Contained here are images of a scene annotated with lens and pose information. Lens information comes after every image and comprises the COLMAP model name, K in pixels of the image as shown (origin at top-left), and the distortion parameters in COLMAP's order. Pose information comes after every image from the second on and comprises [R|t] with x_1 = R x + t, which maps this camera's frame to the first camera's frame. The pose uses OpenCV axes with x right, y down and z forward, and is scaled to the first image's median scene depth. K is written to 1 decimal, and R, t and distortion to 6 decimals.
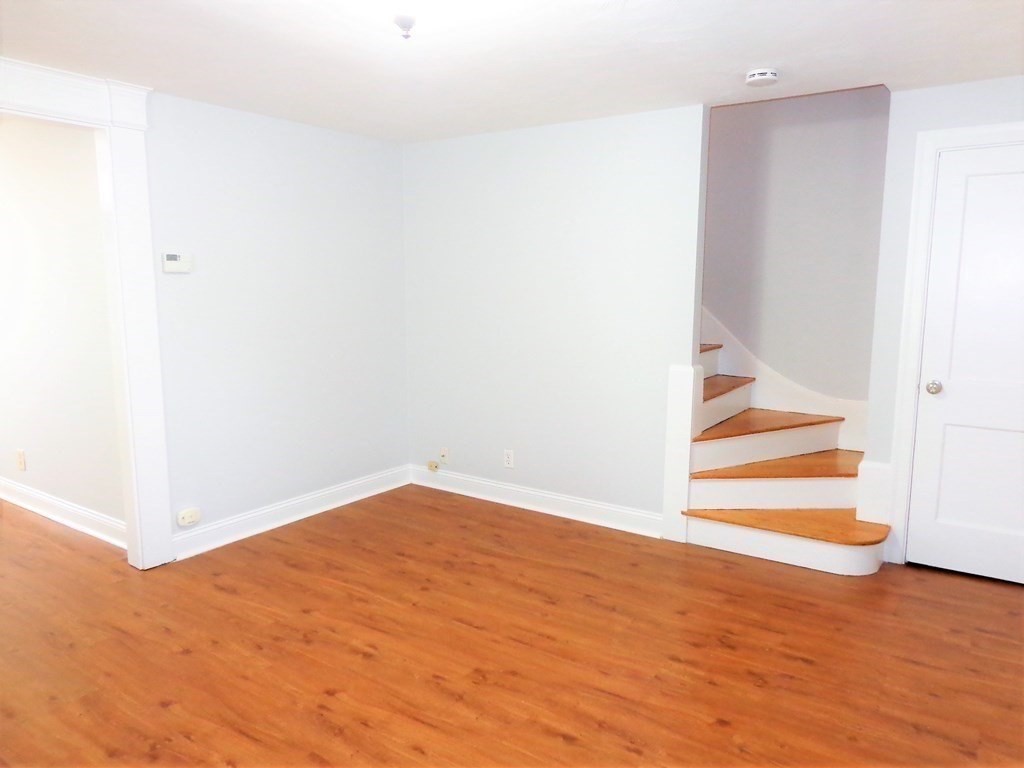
lens RADIAL K [[717.3, 0, 516.7], [0, 717.3, 380.8], [0, 0, 1]] dist [-0.000222, 0.002905]
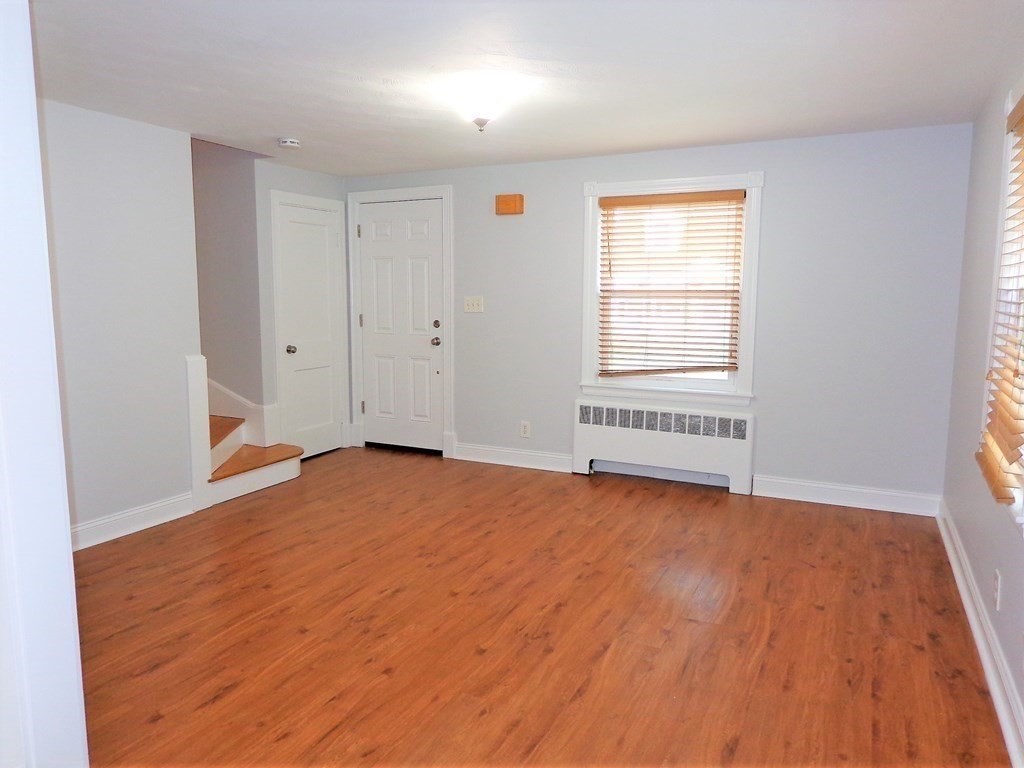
lens RADIAL K [[717.3, 0, 516.7], [0, 717.3, 380.8], [0, 0, 1]] dist [-0.000222, 0.002905]
pose [[-0.144262, -0.126319, 0.981444, -1.244612], [0.135500, 0.979954, 0.146044, -0.099876], [-0.980218, 0.154054, -0.124254, 0.817742]]
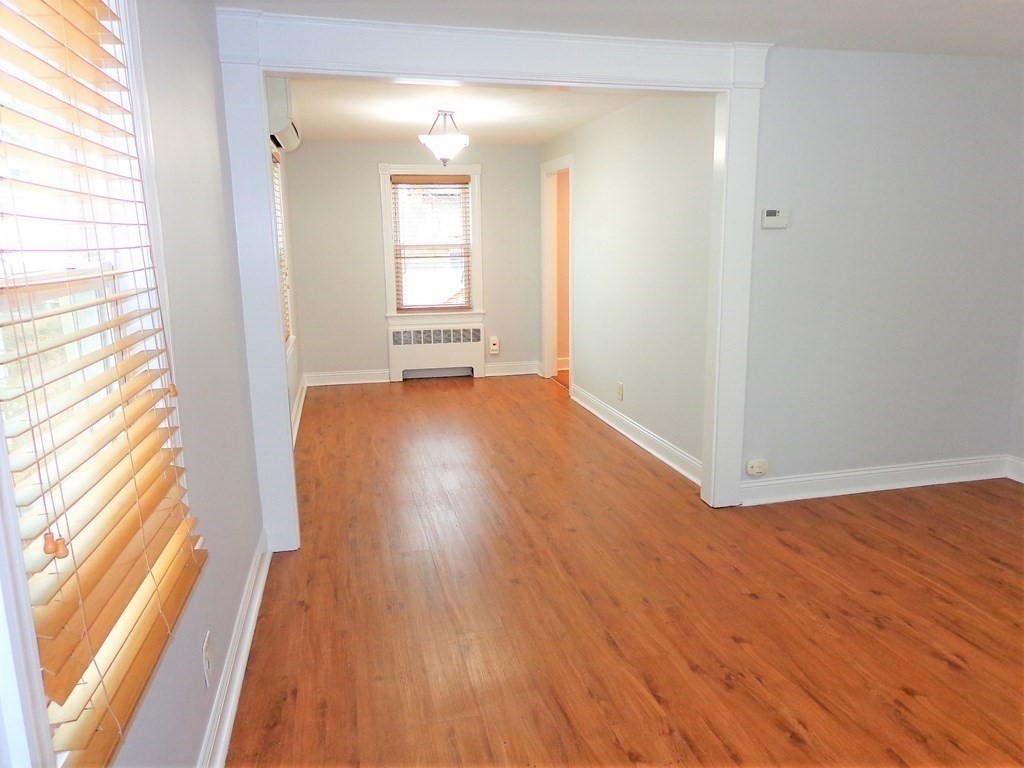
lens RADIAL K [[717.3, 0, 516.7], [0, 717.3, 380.8], [0, 0, 1]] dist [-0.000222, 0.002905]
pose [[0.748646, 0.118054, -0.652374, -0.069943], [-0.077650, 0.992859, 0.090558, -0.000567], [0.658407, -0.017139, 0.752467, -0.005473]]
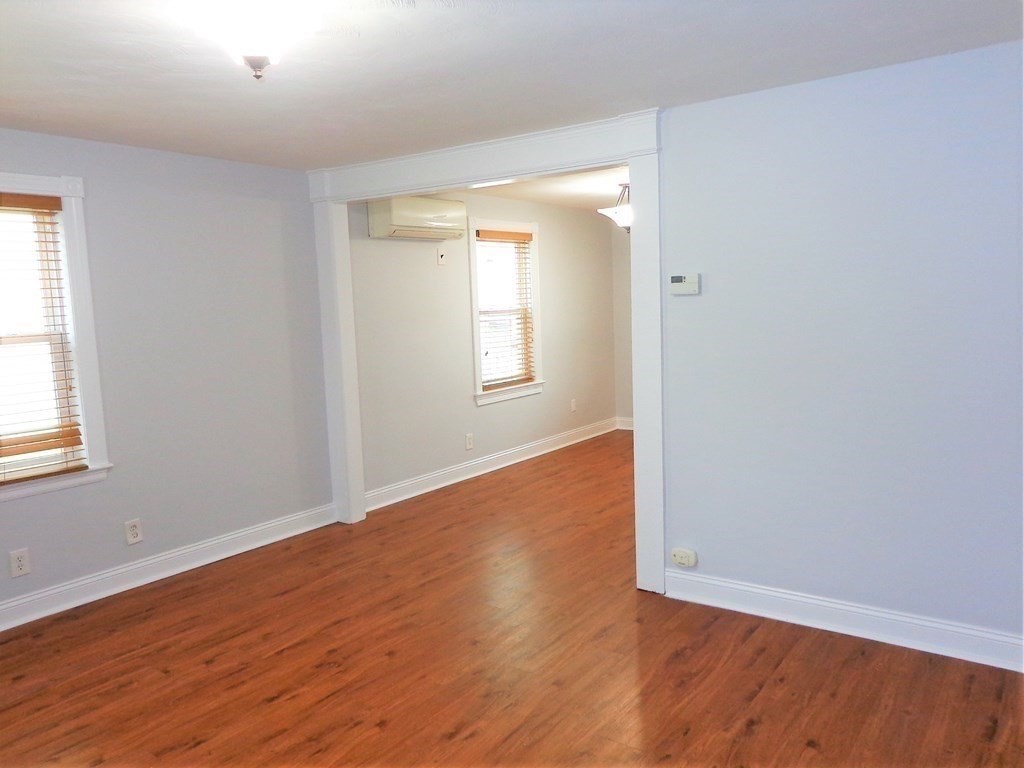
lens RADIAL K [[774.4, 0, 526.4], [0, 774.4, 383.4], [0, 0, 1]] dist [-0.000930, -0.000775]
pose [[-0.016476, 0.109844, -0.993812, 0.633335], [-0.105370, 0.988222, 0.110973, -0.149557], [0.994297, 0.106546, -0.004708, 0.954850]]
